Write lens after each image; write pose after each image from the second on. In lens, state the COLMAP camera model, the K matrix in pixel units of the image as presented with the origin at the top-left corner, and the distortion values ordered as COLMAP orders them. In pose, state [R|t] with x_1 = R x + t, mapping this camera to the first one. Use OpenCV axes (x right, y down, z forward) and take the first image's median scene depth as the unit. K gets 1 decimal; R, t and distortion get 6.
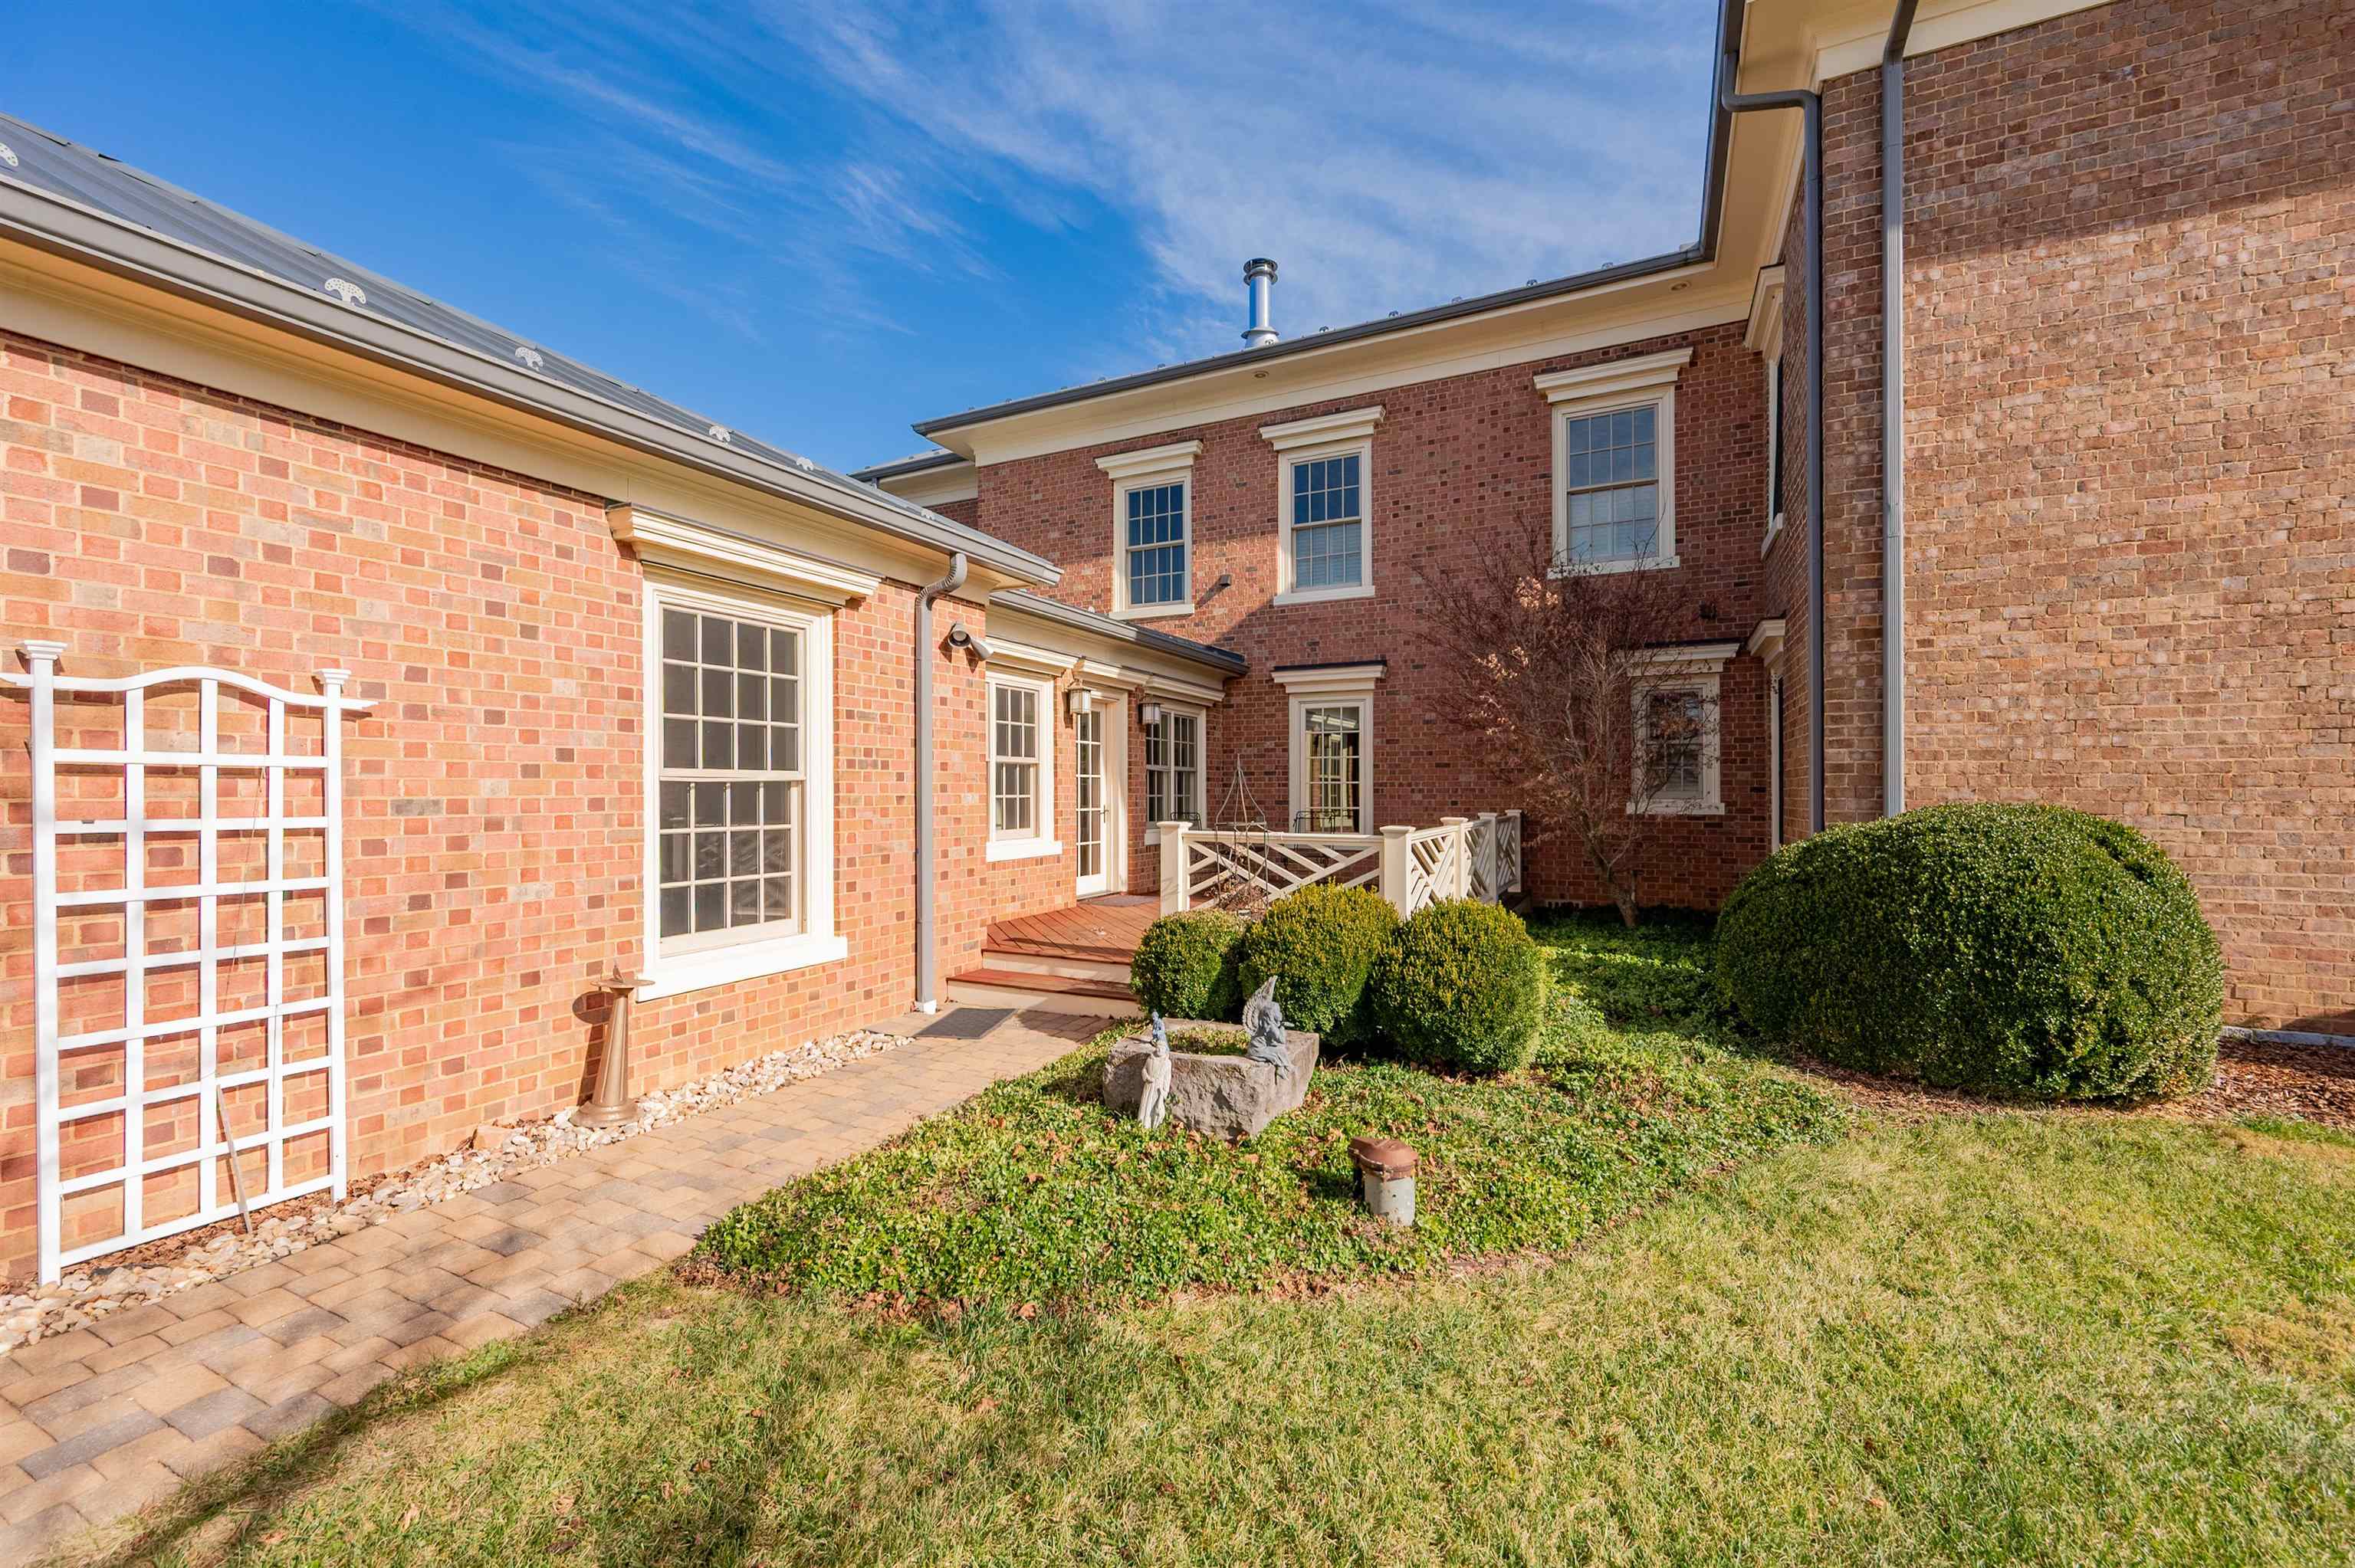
lens RADIAL K [[947.6, 0, 1177.5], [0, 947.6, 784.0], [0, 0, 1]] dist [-0.000149, -0.000059]
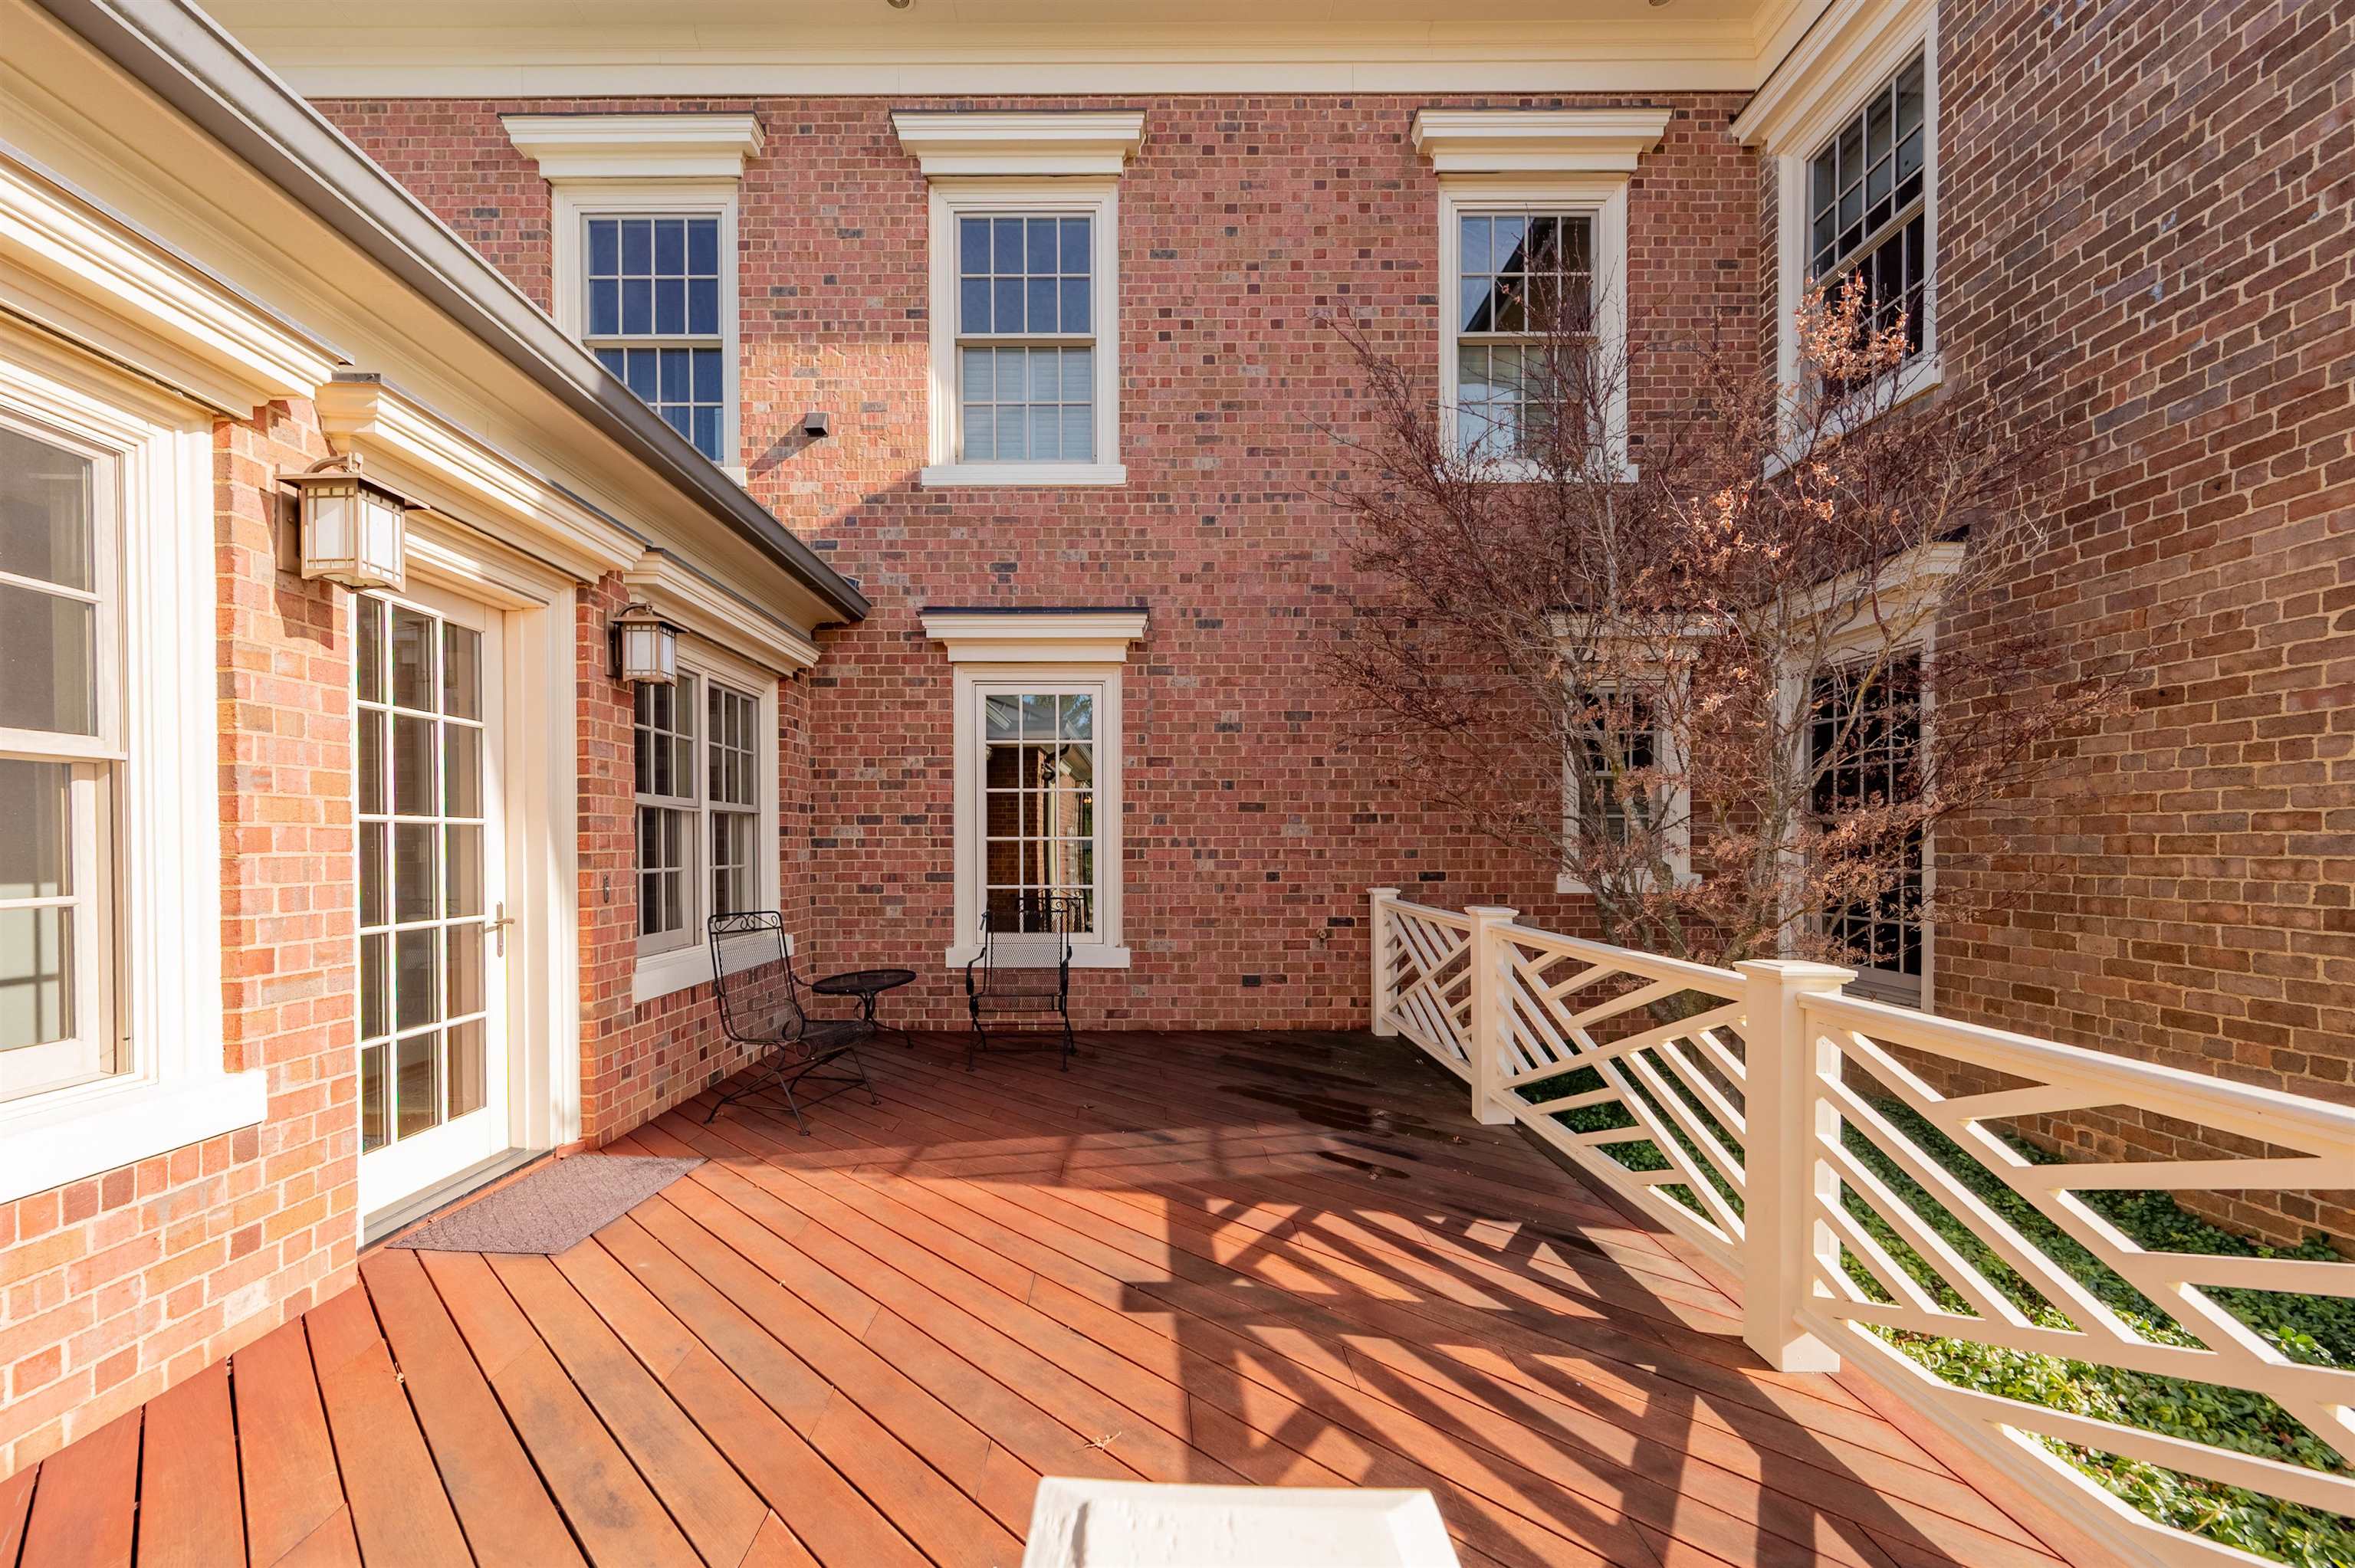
lens RADIAL K [[949.1, 0, 1143.7], [0, 949.1, 849.9], [0, 0, 1]] dist [0.000203, -0.000101]
pose [[0.895937, -0.003783, 0.444166, -0.018364], [-0.003354, 0.999878, 0.015281, -0.003443], [-0.444169, -0.015181, 0.895814, 0.534320]]
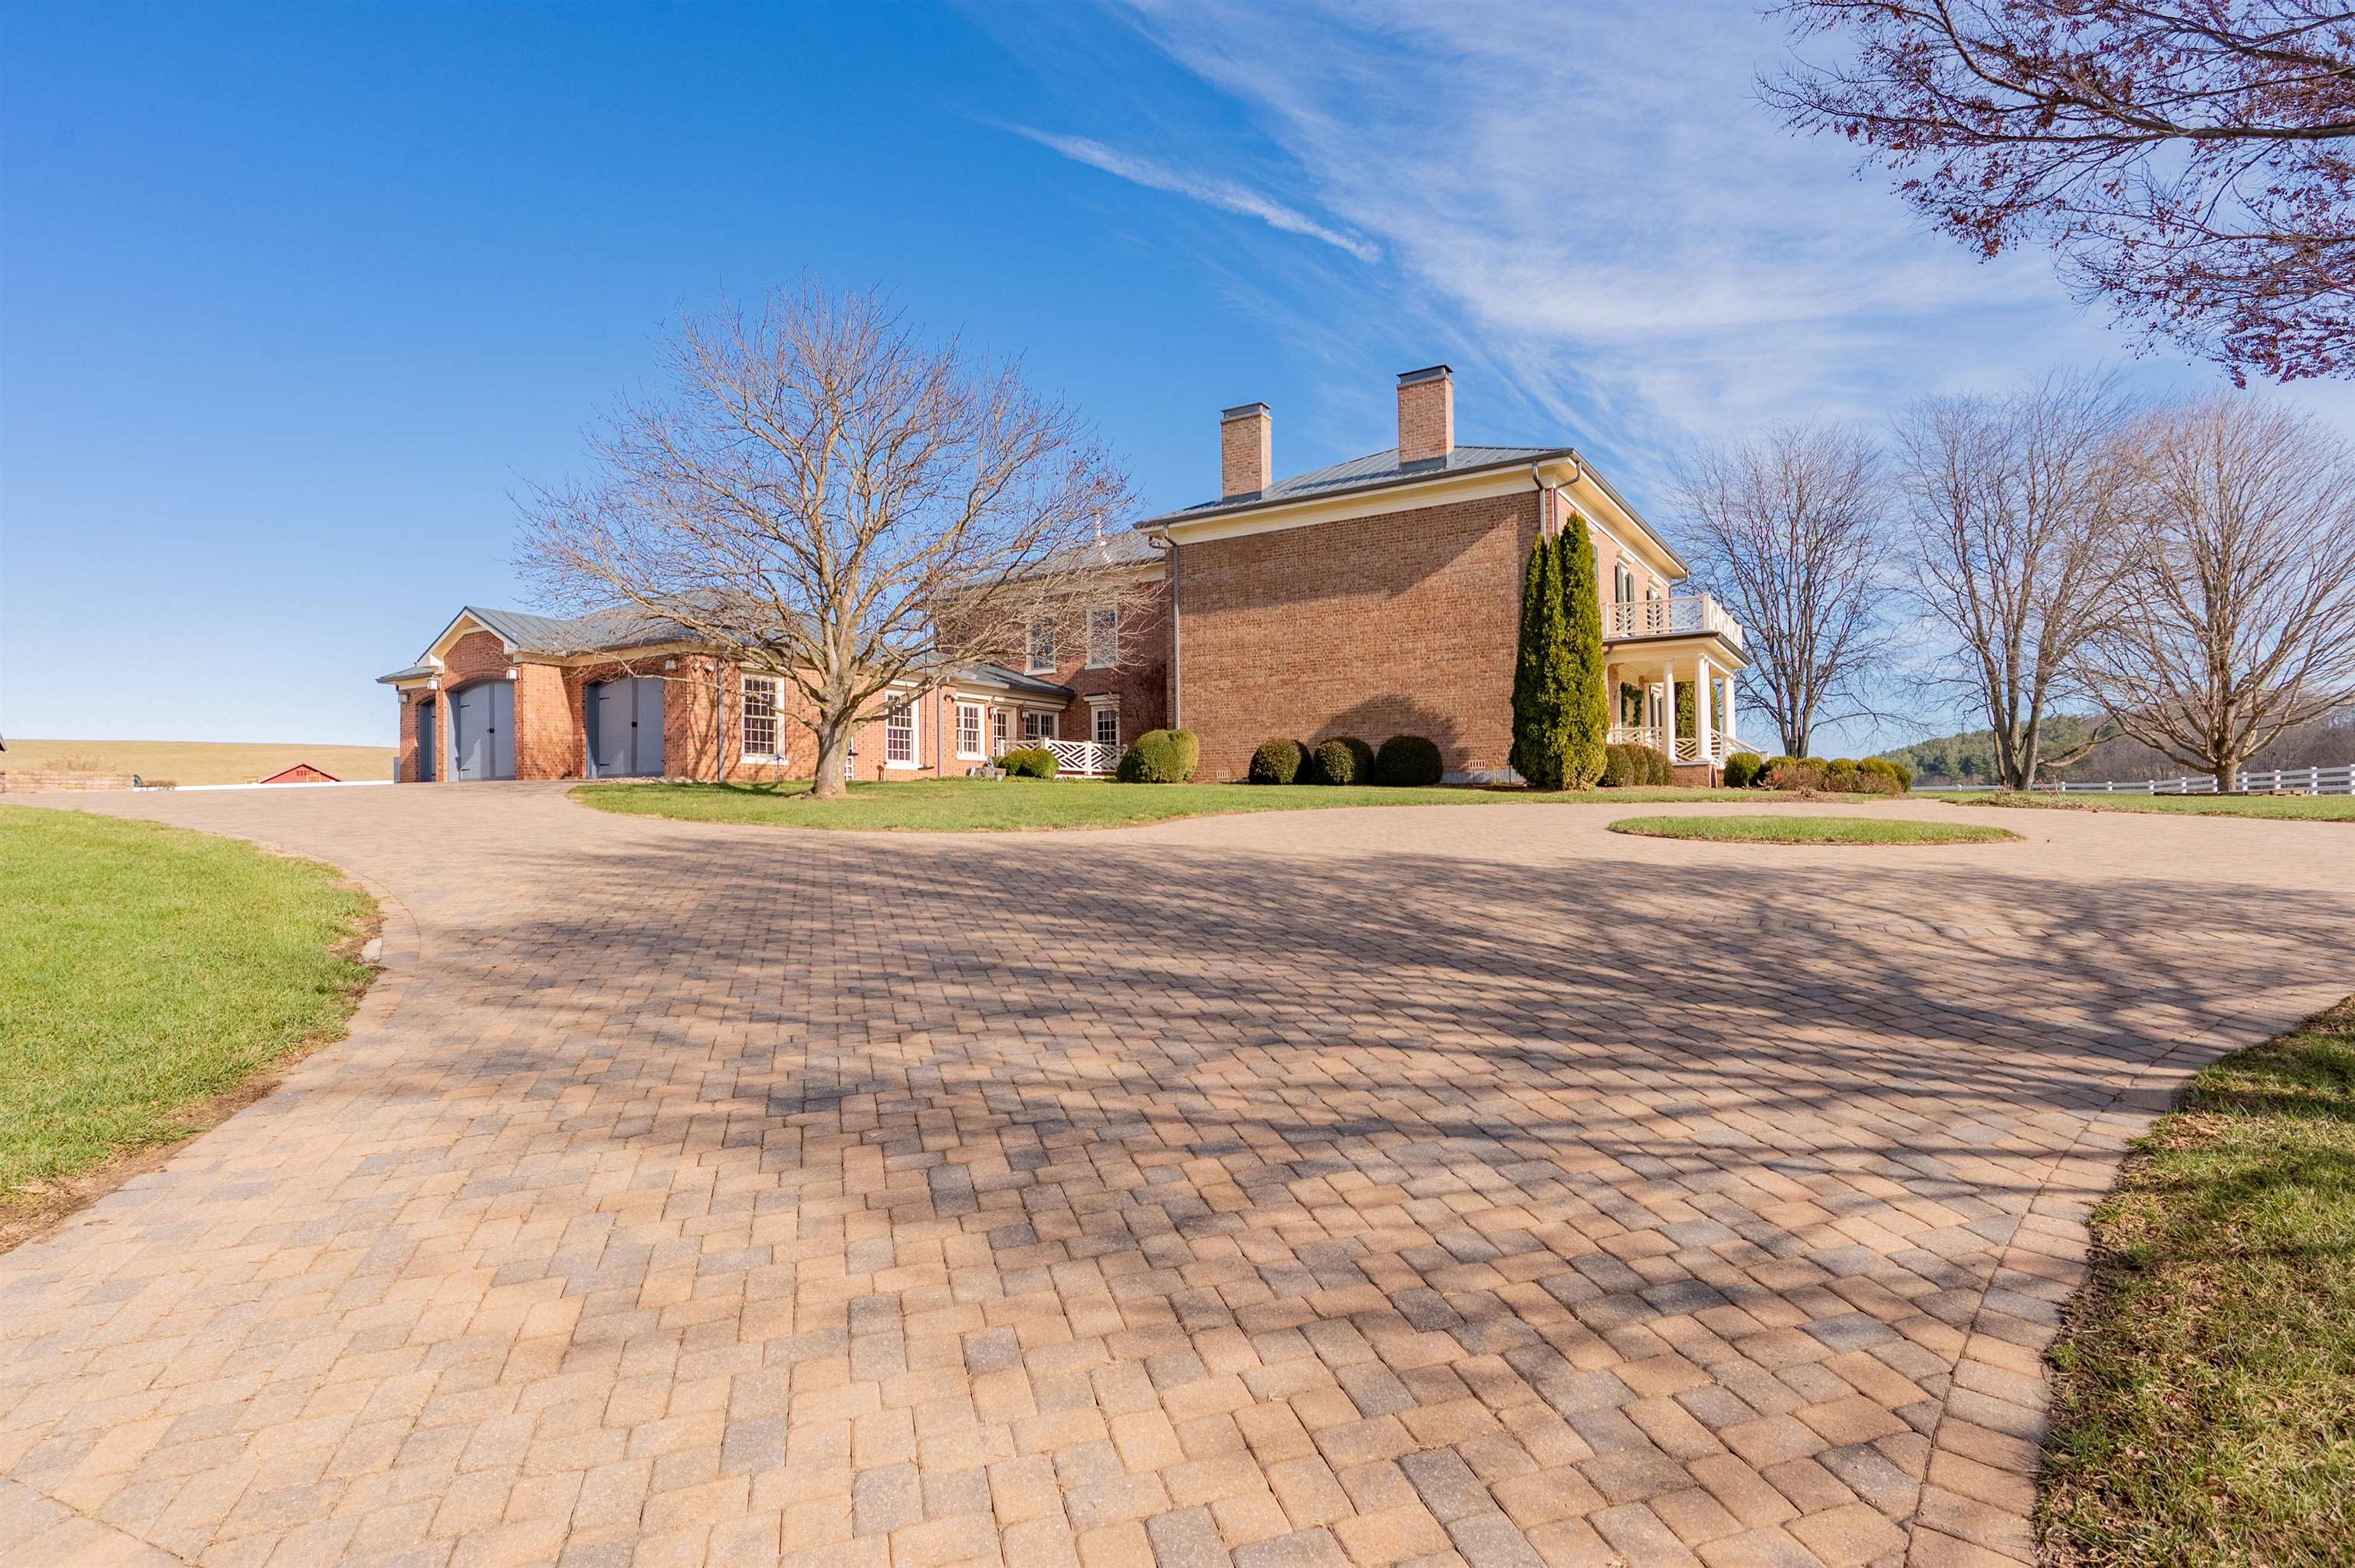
lens RADIAL K [[1296.2, 0, 1177.5], [0, 1296.2, 784.0], [0, 0, 1]] dist [-0.000150, -0.000006]
pose [[0.993513, -0.014614, -0.112780, 0.760684], [0.011790, 0.999601, -0.025672, 0.209775], [0.113110, 0.024176, 0.993288, -2.448181]]
